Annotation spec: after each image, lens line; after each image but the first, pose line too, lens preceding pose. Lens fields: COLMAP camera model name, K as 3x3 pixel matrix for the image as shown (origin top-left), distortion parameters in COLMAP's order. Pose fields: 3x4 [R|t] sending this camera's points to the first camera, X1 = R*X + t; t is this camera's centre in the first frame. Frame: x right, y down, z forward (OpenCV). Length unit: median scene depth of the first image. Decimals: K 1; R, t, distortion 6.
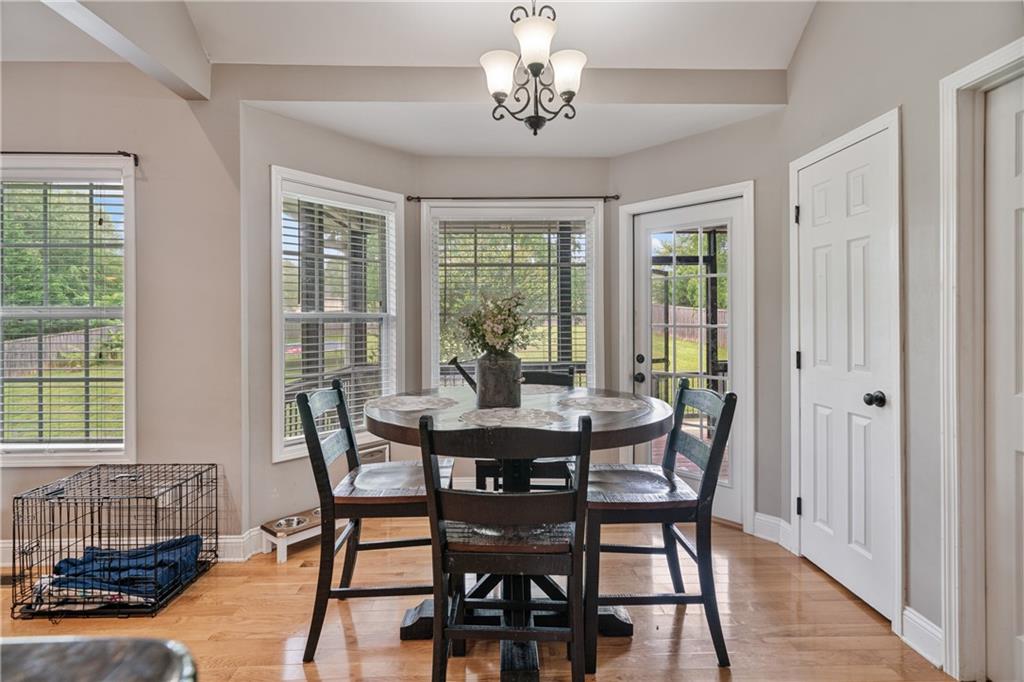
lens RADIAL K [[503.3, 0, 509.2], [0, 503.3, 316.5], [0, 0, 1]] dist [0.000807, -0.000187]
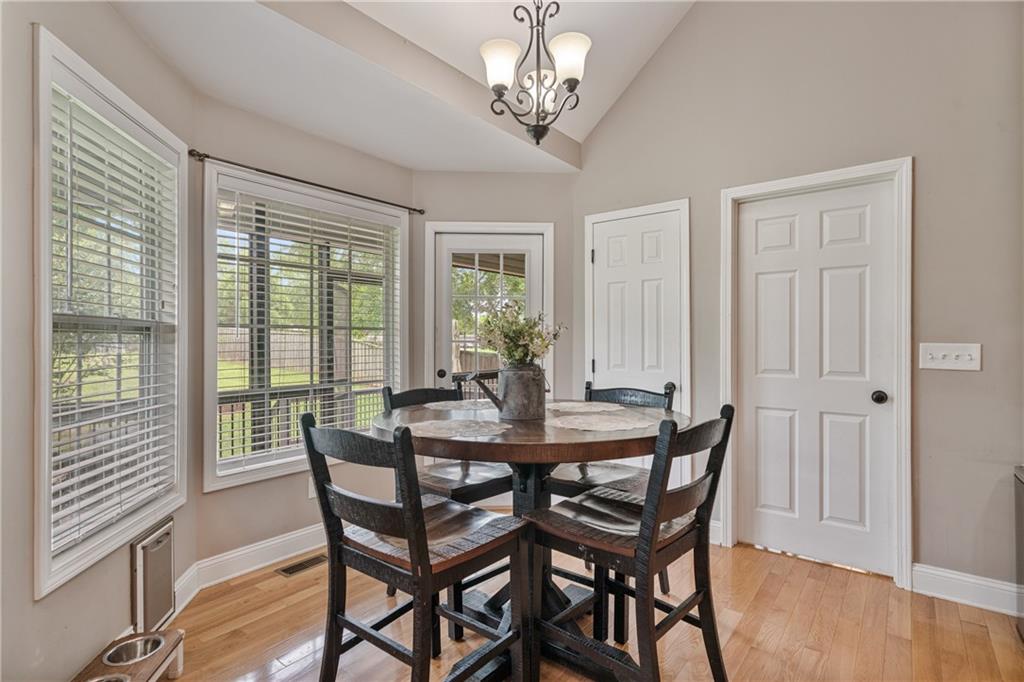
lens RADIAL K [[506.4, 0, 508.4], [0, 506.4, 338.6], [0, 0, 1]] dist [-0.000984, -0.000181]
pose [[0.642612, 0.007716, 0.766153, -0.600982], [-0.003425, 0.999968, -0.007198, 0.025529], [-0.766184, 0.002001, 0.642618, 0.320334]]
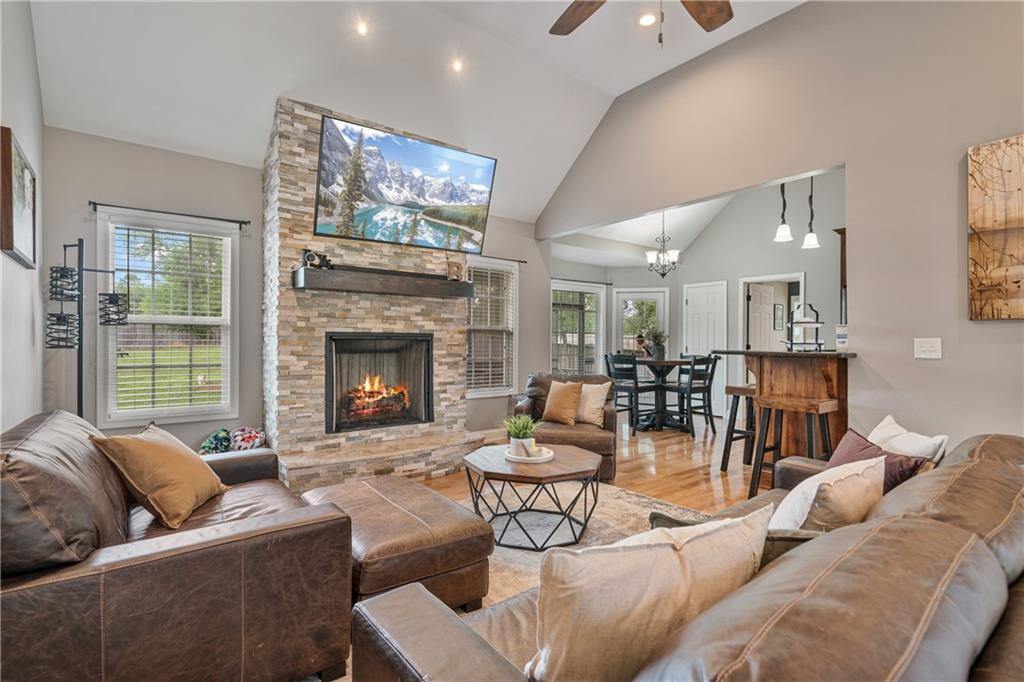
lens RADIAL K [[489.4, 0, 504.1], [0, 489.4, 342.0], [0, 0, 1]] dist [0.001370, 0.000137]
pose [[0.808718, 0.004351, 0.588180, -2.137056], [-0.007399, 0.999969, 0.002776, 0.043710], [-0.588150, -0.006597, 0.808725, -0.784195]]
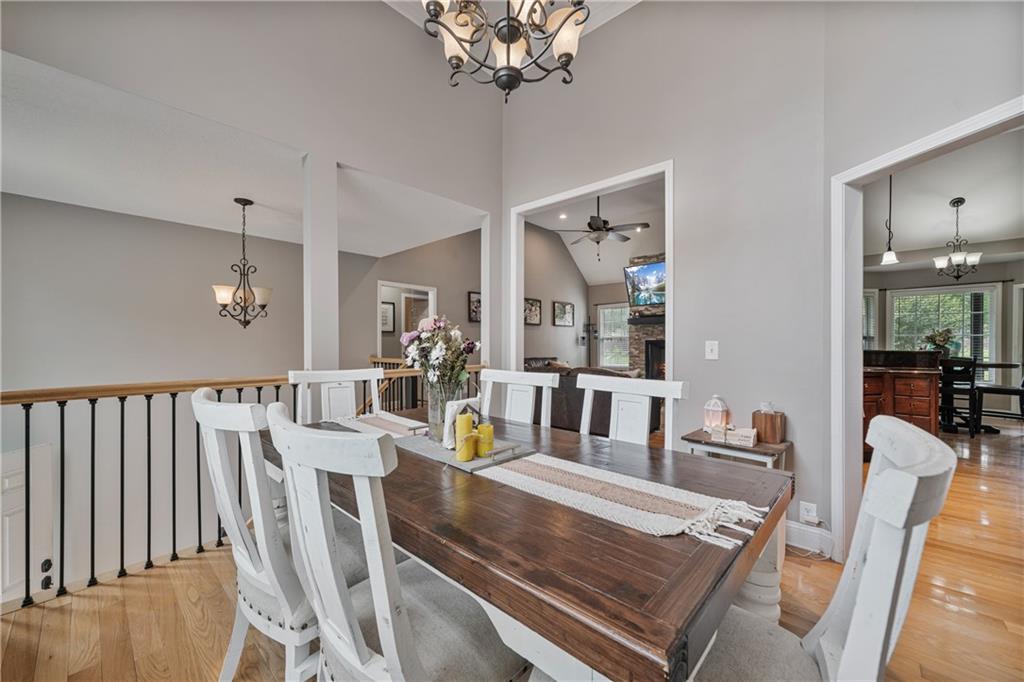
lens RADIAL K [[394.6, 0, 509.3], [0, 394.6, 345.6], [0, 0, 1]] dist [0.000515, -0.000049]
pose [[0.713133, 0.007929, -0.700984, -0.182003], [-0.000574, 0.999942, 0.010726, 0.030496], [0.701029, -0.007247, 0.713096, -2.342802]]
